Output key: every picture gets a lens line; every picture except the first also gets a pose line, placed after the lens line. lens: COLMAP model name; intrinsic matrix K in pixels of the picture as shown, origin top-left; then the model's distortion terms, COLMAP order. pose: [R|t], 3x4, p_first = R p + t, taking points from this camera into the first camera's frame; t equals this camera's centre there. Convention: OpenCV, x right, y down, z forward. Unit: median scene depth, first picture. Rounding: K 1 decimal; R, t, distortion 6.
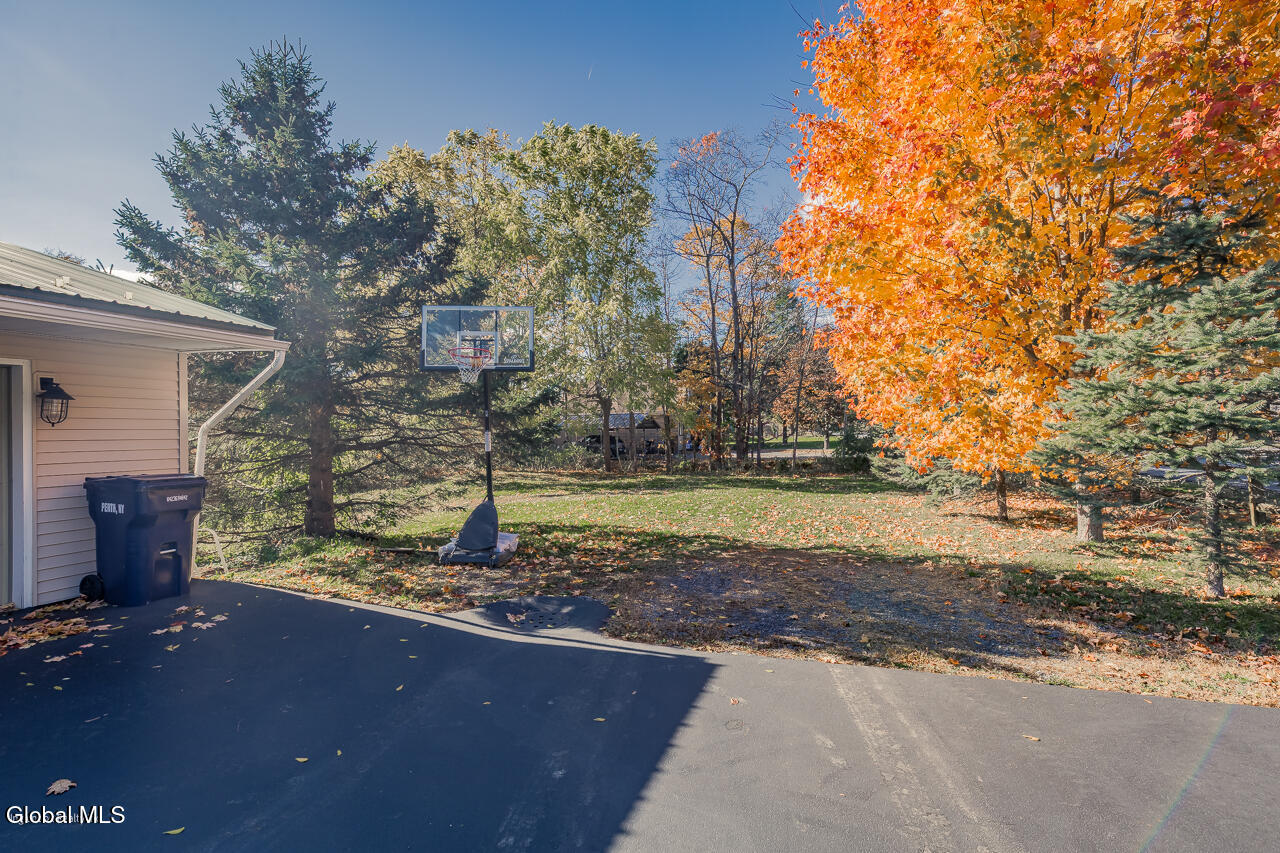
lens RADIAL K [[585.1, 0, 634.2], [0, 585.1, 422.6], [0, 0, 1]] dist [0.012586, -0.000023]
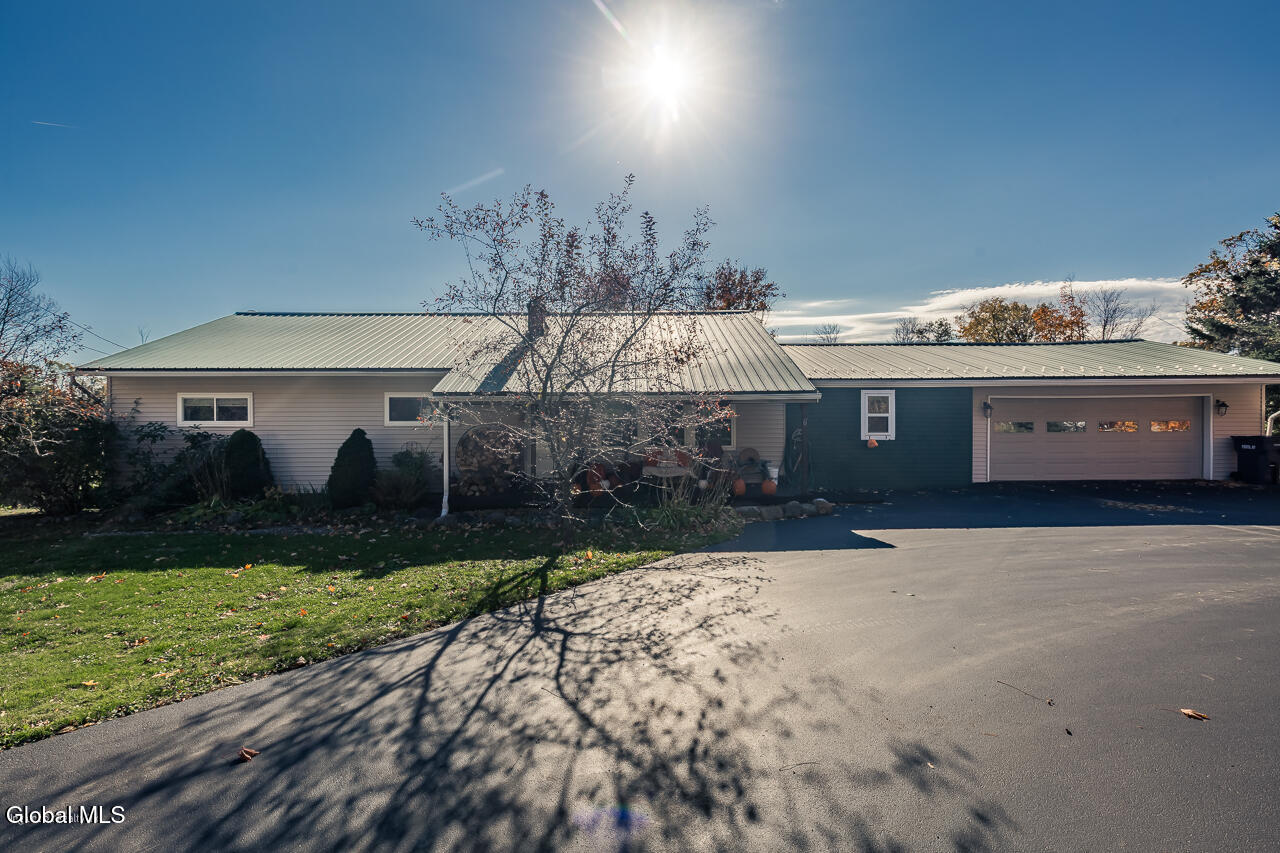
lens RADIAL K [[585.1, 0, 634.2], [0, 585.1, 422.6], [0, 0, 1]] dist [0.012586, -0.000023]
pose [[0.325867, -0.000080, -0.945416, 0.726142], [0.008944, 0.999956, 0.002998, 0.000469], [0.945373, -0.009433, 0.325853, -2.420079]]
